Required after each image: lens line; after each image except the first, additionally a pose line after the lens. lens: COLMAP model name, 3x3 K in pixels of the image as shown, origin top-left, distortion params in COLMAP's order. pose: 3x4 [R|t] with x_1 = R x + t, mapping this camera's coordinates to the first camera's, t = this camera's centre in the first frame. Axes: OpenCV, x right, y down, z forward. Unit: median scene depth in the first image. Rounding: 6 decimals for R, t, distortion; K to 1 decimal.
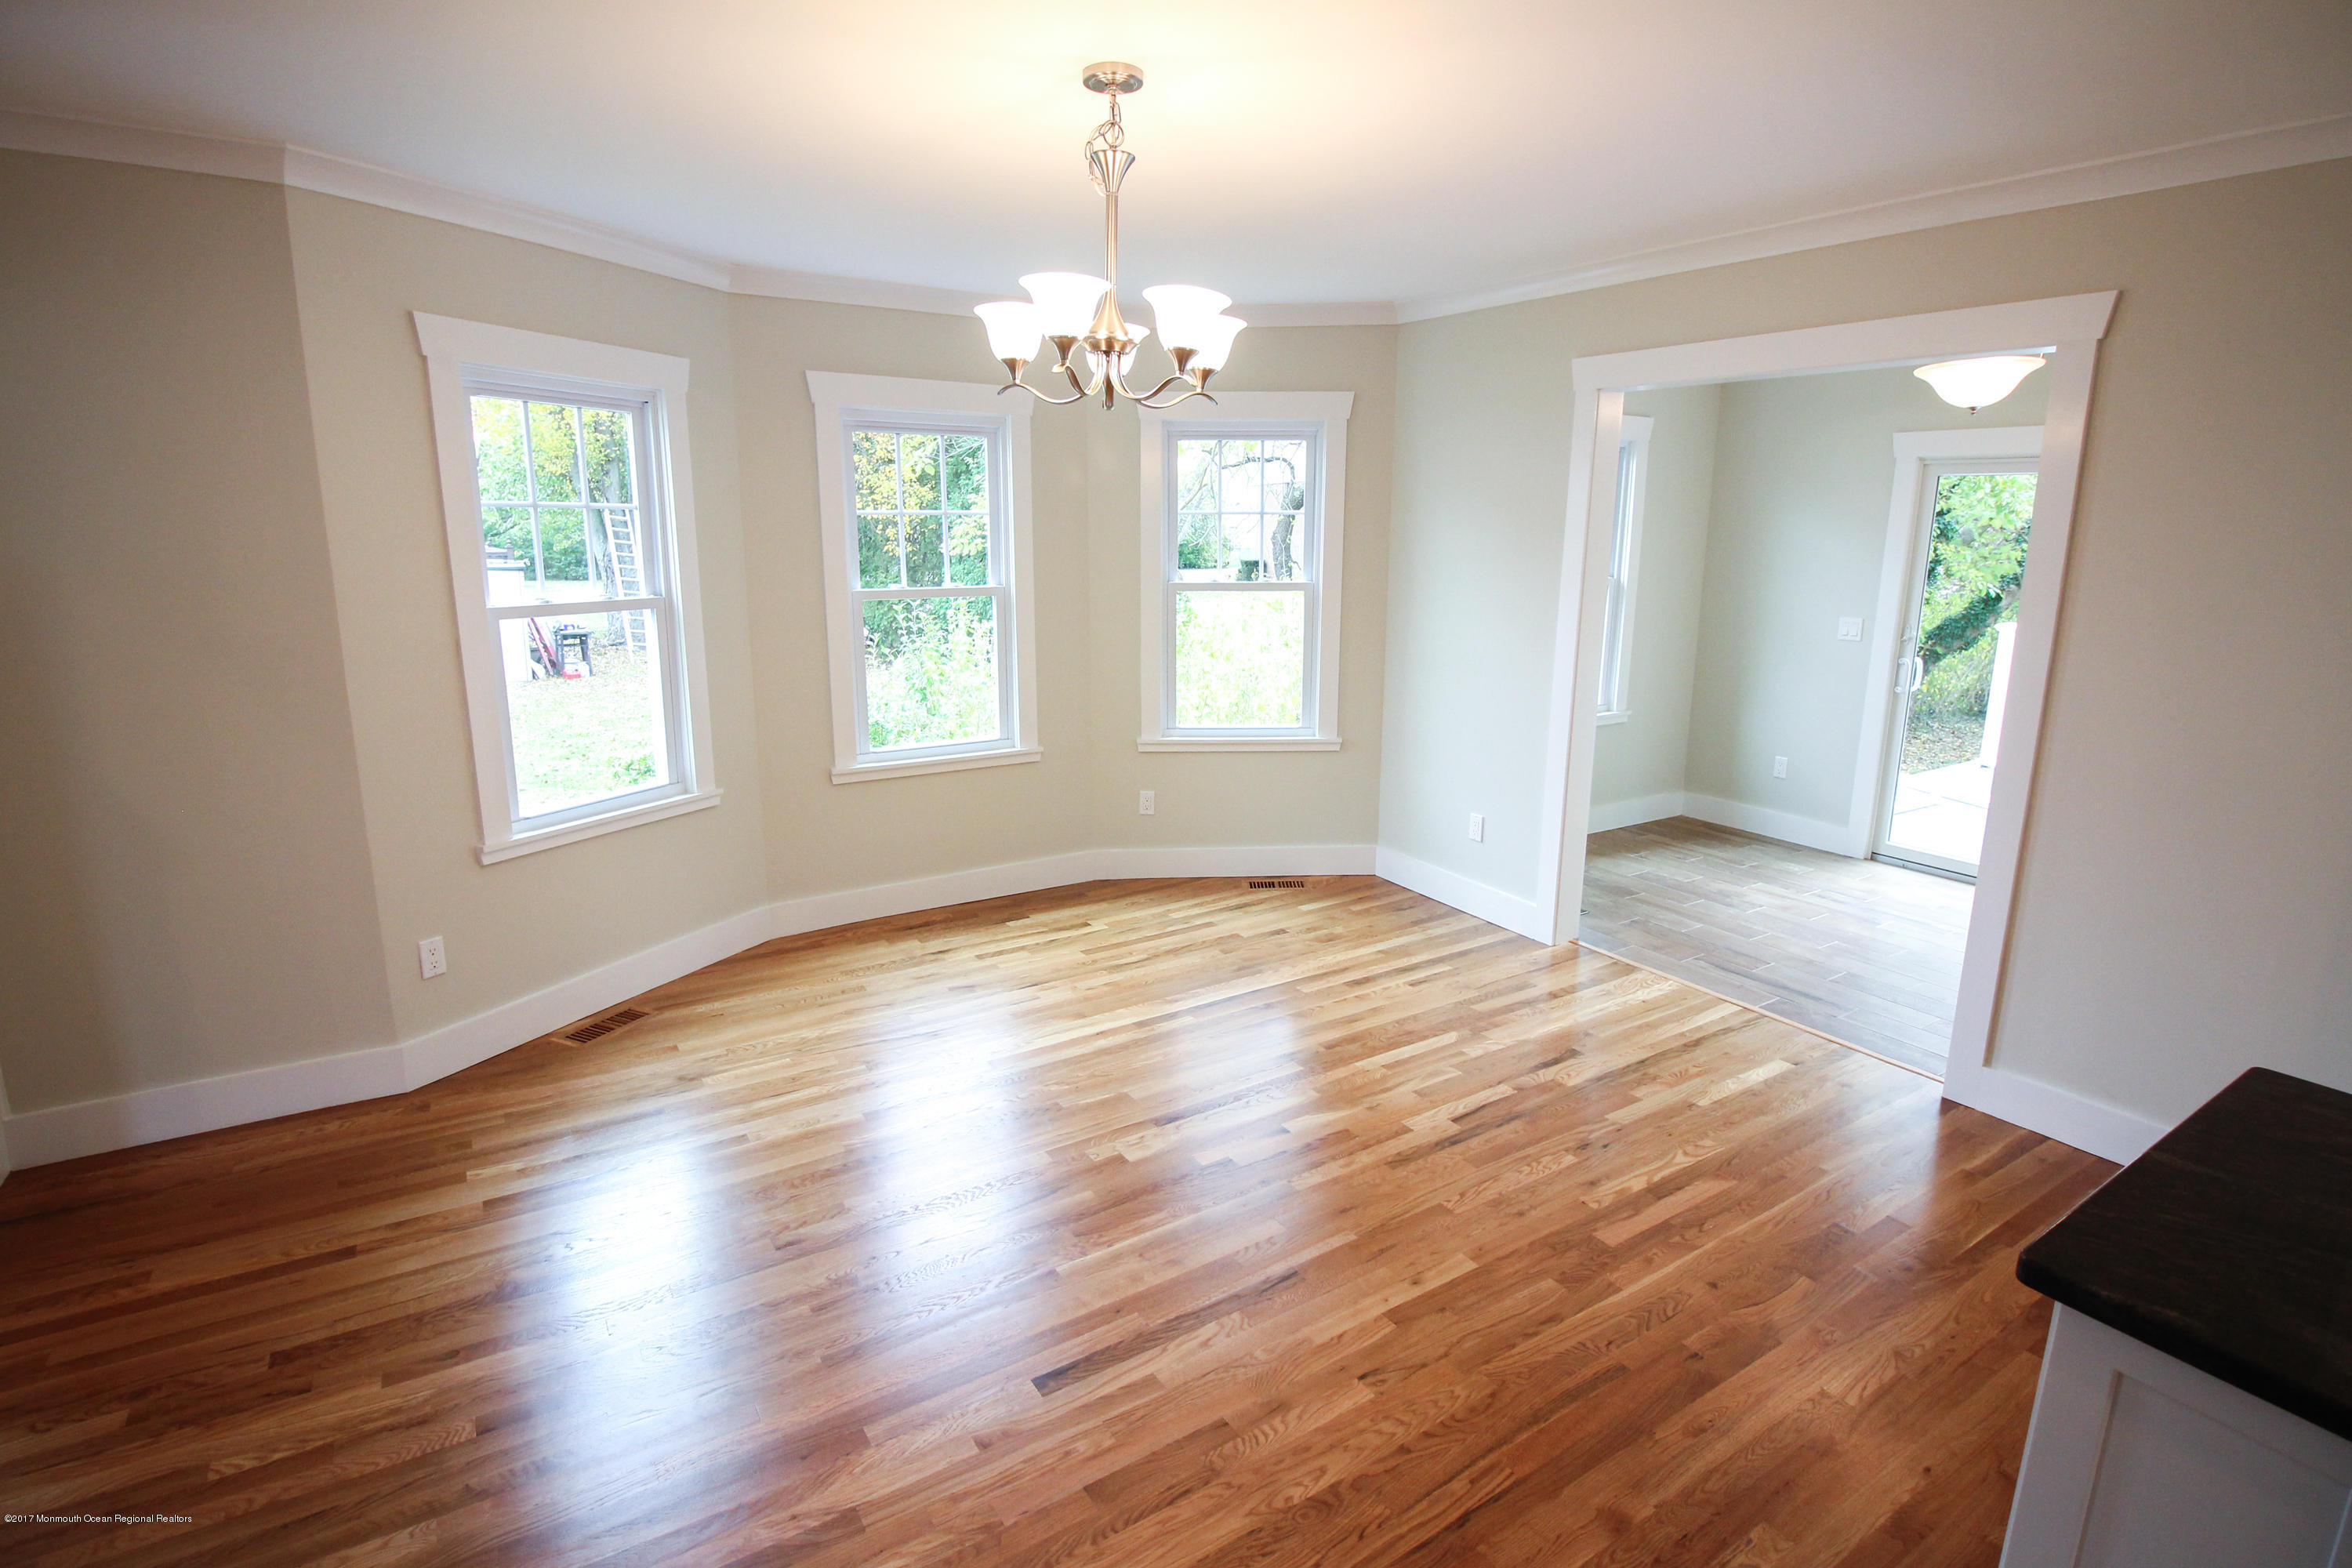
lens RADIAL K [[1091.7, 0, 1179.4], [0, 1091.7, 787.9], [0, 0, 1]] dist [-0.002724, -0.008066]
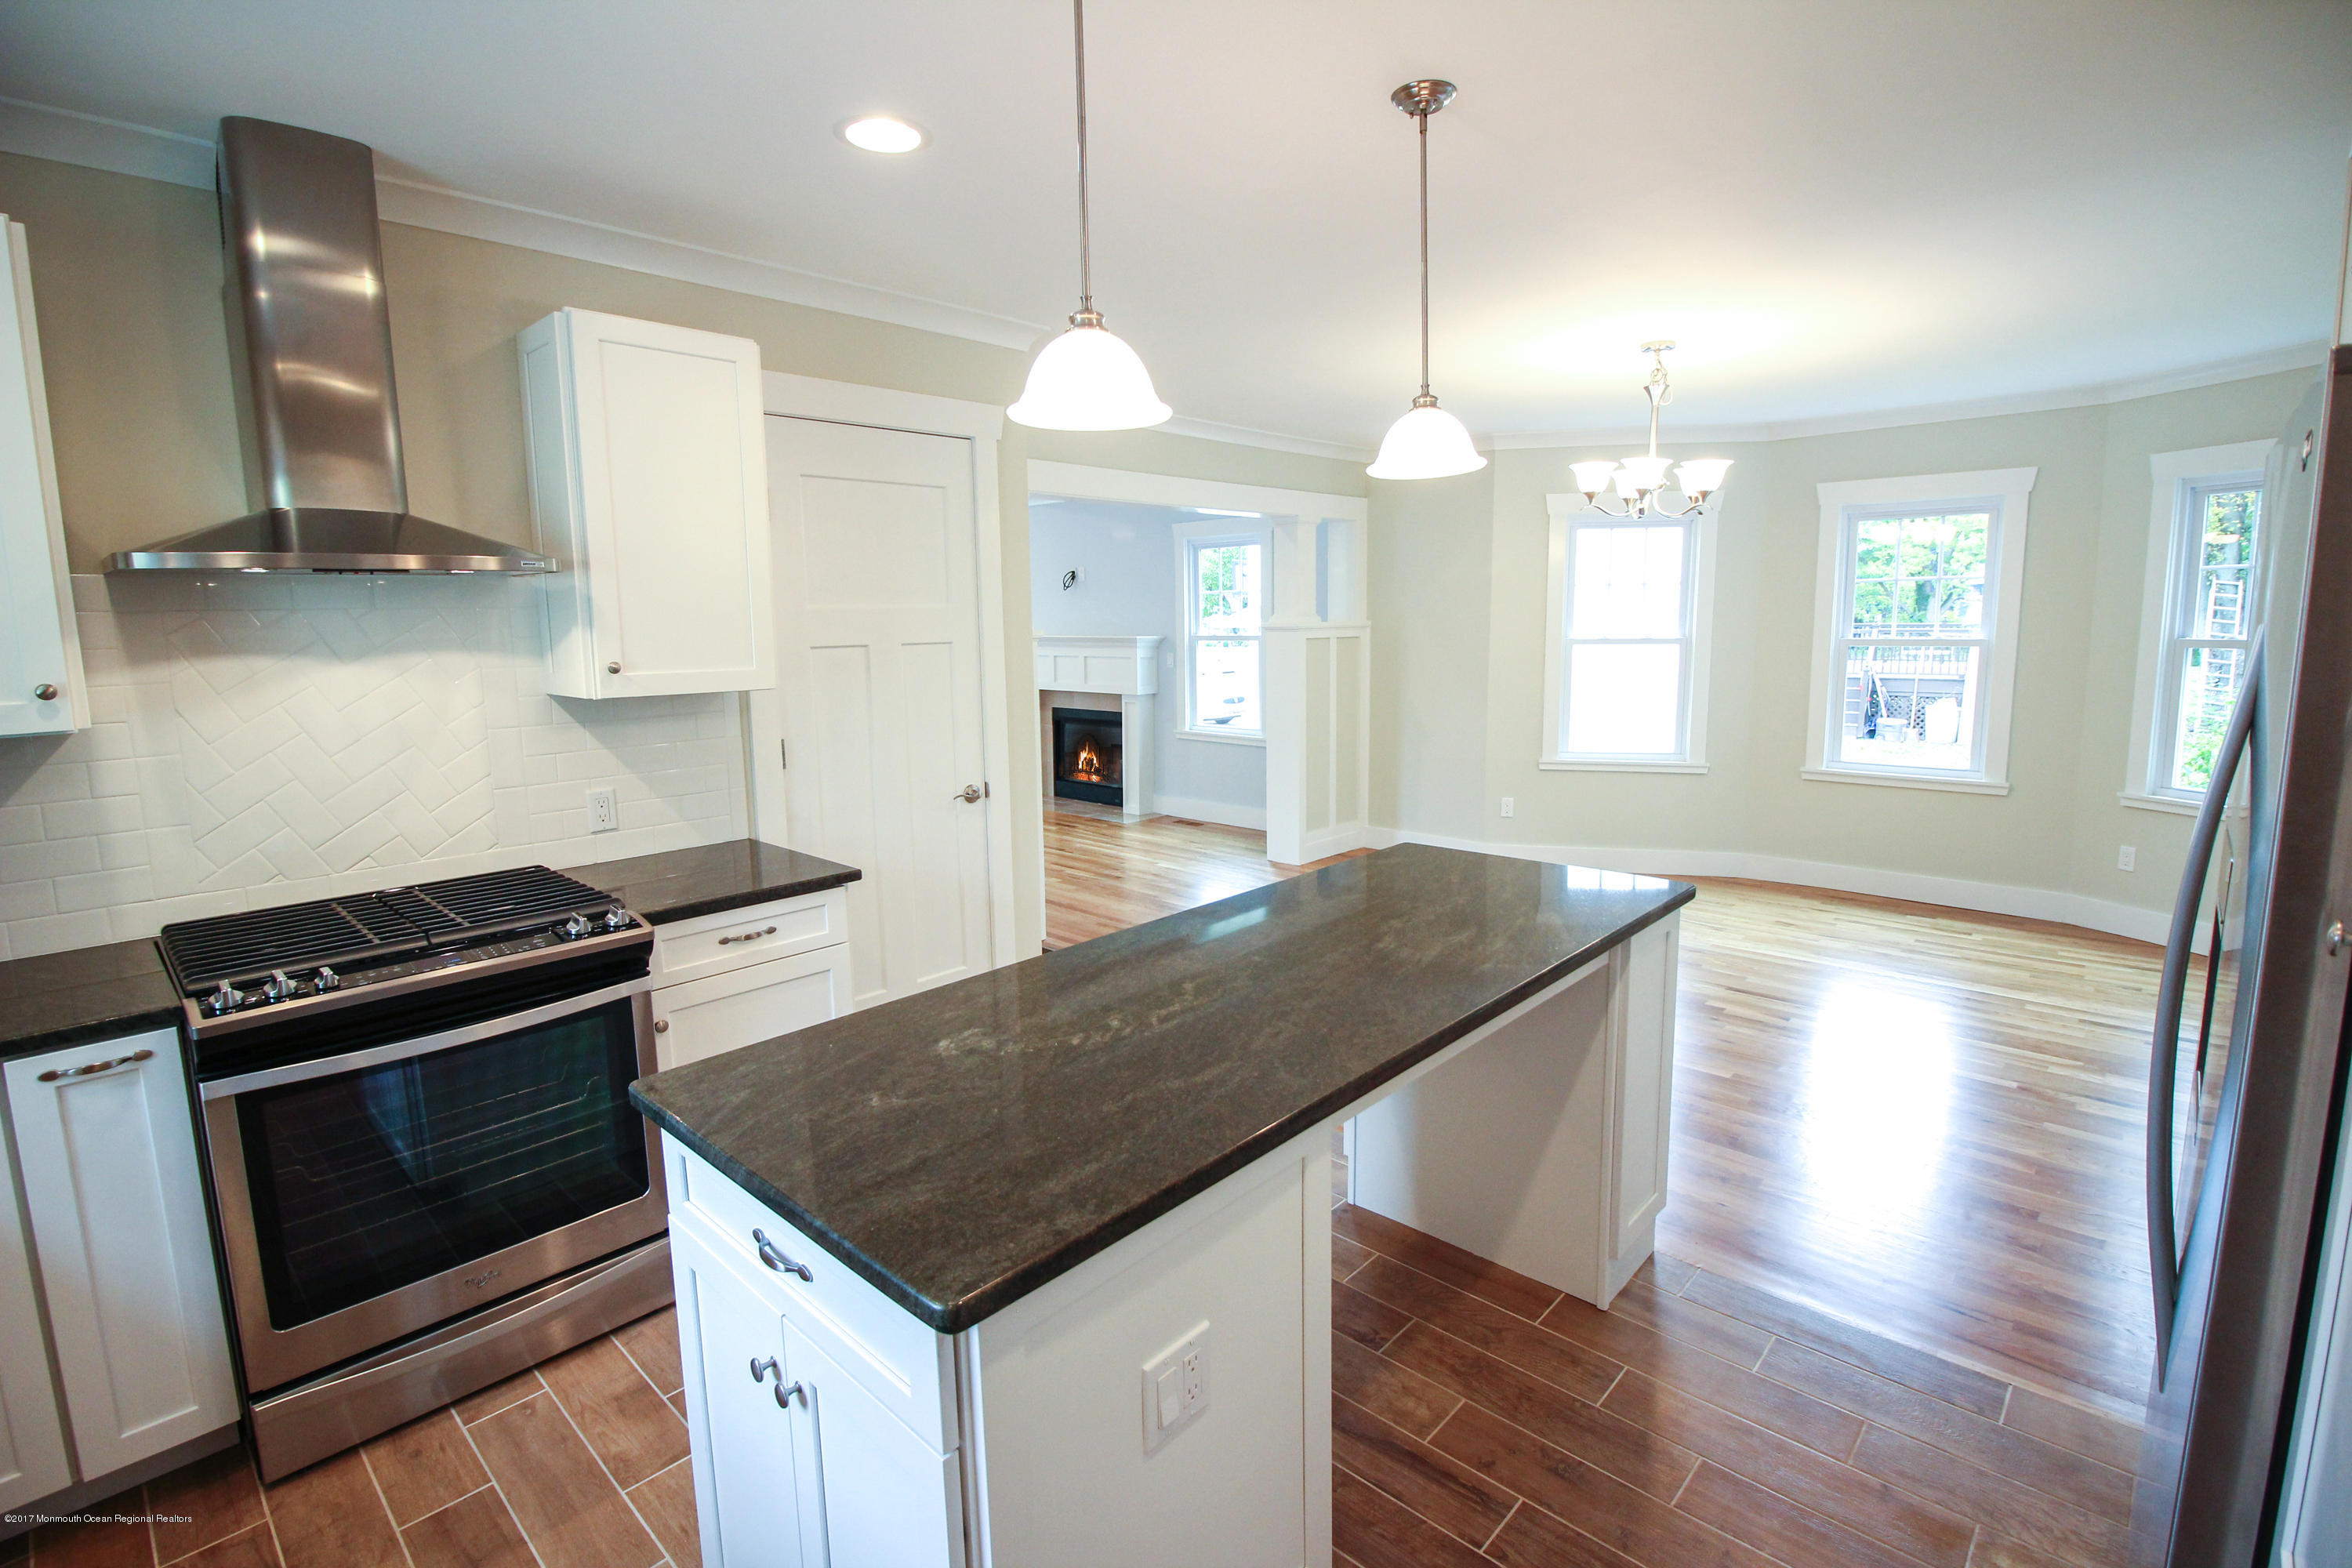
lens RADIAL K [[1091.7, 0, 1179.7], [0, 1091.7, 772.7], [0, 0, 1]] dist [-0.002724, -0.008066]
pose [[0.250472, 0.128340, -0.959579, 1.194839], [-0.201269, 0.976421, 0.078057, 0.059286], [0.946971, 0.173582, 0.270397, -0.154837]]
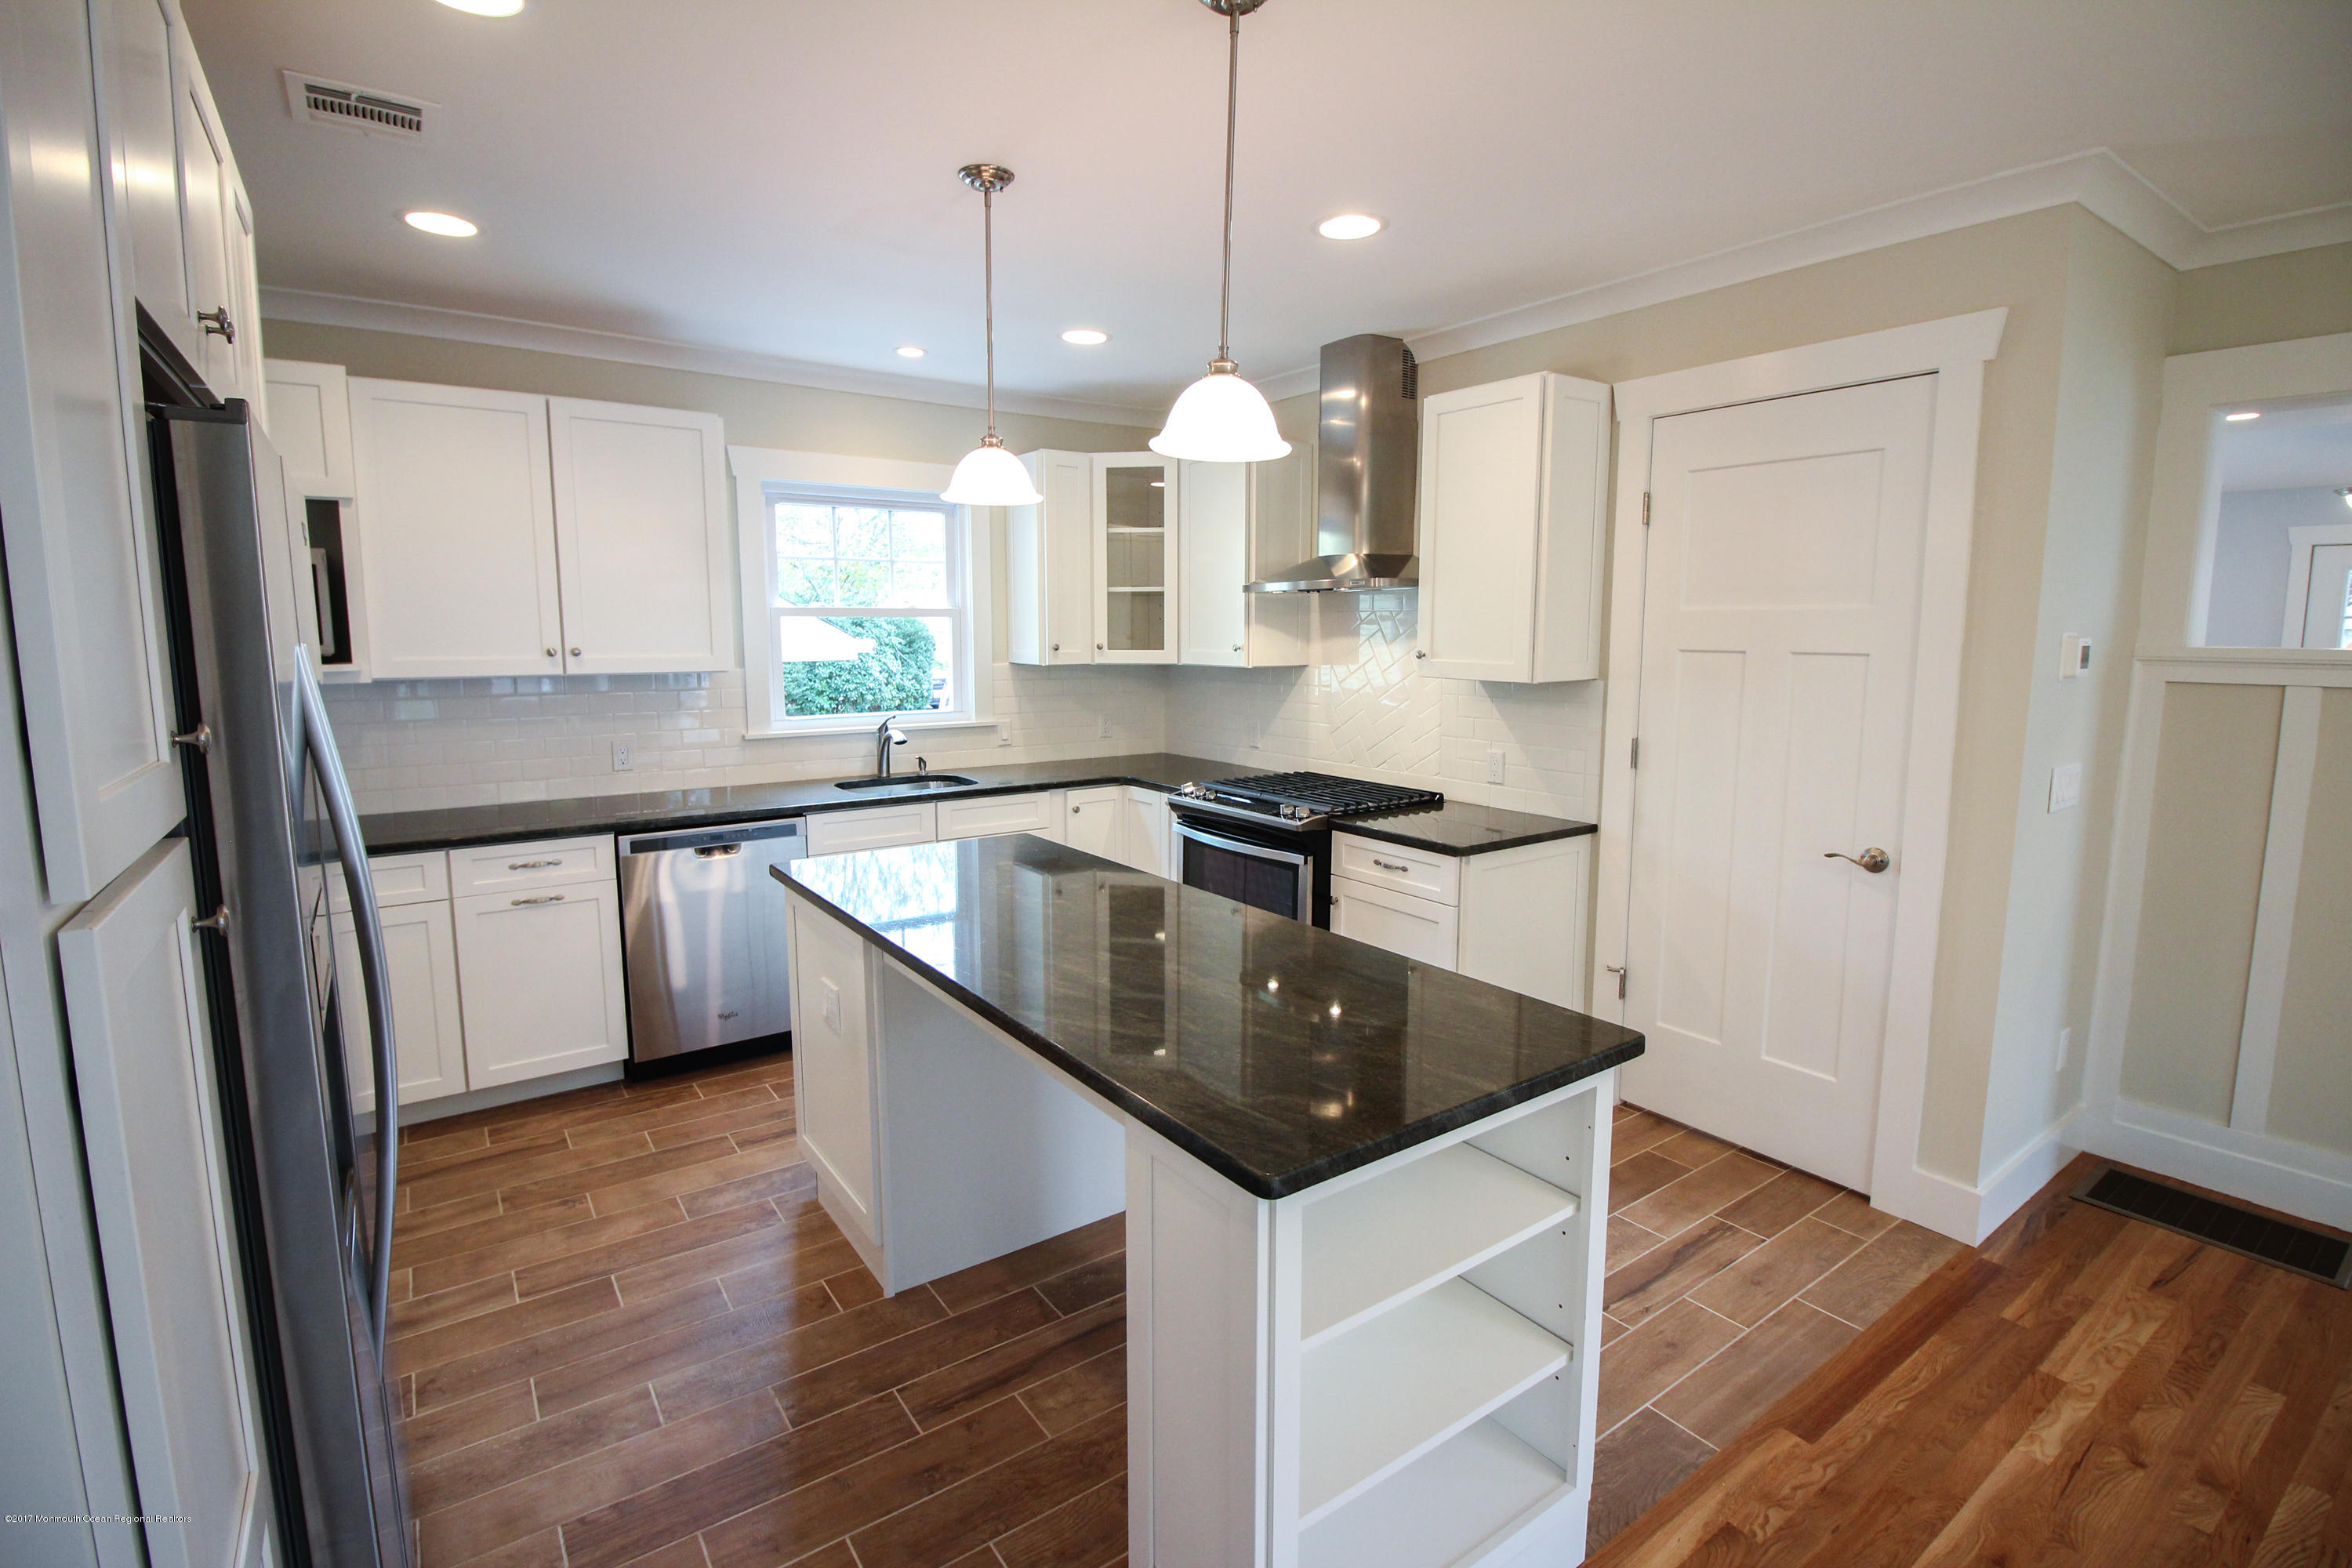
lens RADIAL K [[1091.7, 0, 1173.1], [0, 1091.7, 775.3], [0, 0, 1]] dist [-0.002724, -0.008066]
pose [[-0.999011, -0.000573, -0.044462, 0.555004], [-0.016250, 0.935455, 0.353073, -0.158301], [0.041390, 0.353446, -0.934539, 0.795658]]
